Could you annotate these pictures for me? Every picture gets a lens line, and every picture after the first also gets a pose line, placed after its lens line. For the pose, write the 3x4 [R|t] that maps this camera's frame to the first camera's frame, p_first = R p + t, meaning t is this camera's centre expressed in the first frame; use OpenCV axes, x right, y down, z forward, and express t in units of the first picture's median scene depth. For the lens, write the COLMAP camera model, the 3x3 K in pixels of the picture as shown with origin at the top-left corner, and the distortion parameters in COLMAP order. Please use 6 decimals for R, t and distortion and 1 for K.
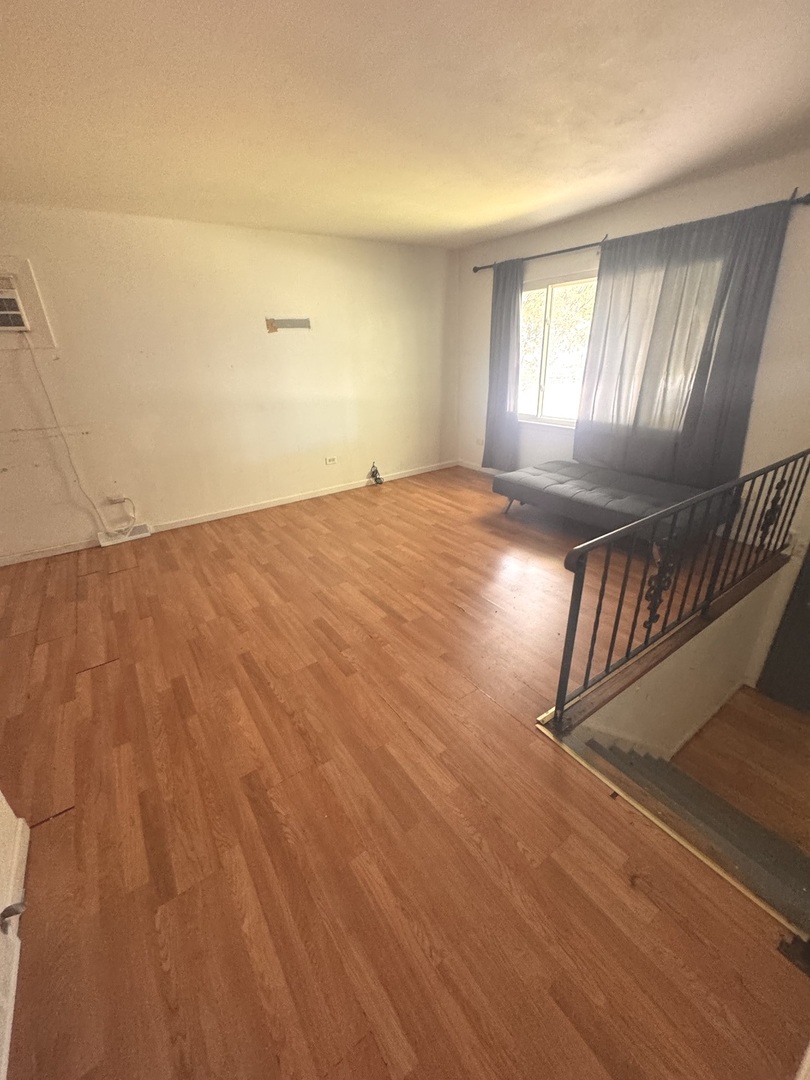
lens RADIAL K [[435.6, 0, 406.7], [0, 435.6, 539.6], [0, 0, 1]] dist [0.001277, 0.000058]
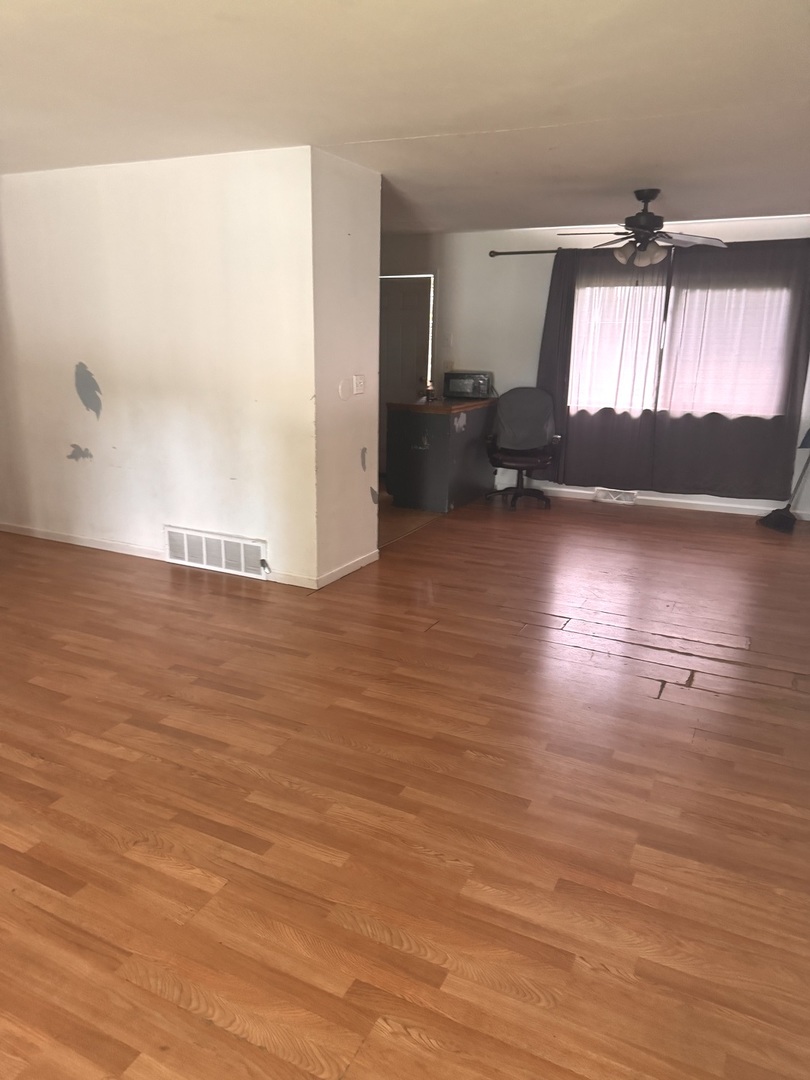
lens RADIAL K [[764.2, 0, 404.2], [0, 764.2, 539.5], [0, 0, 1]] dist [0.053151, -0.053254]
pose [[-0.877401, 0.144984, -0.457326, 0.111507], [-0.180912, 0.782886, 0.595282, -0.721438], [0.444340, 0.605037, -0.660675, 1.580308]]
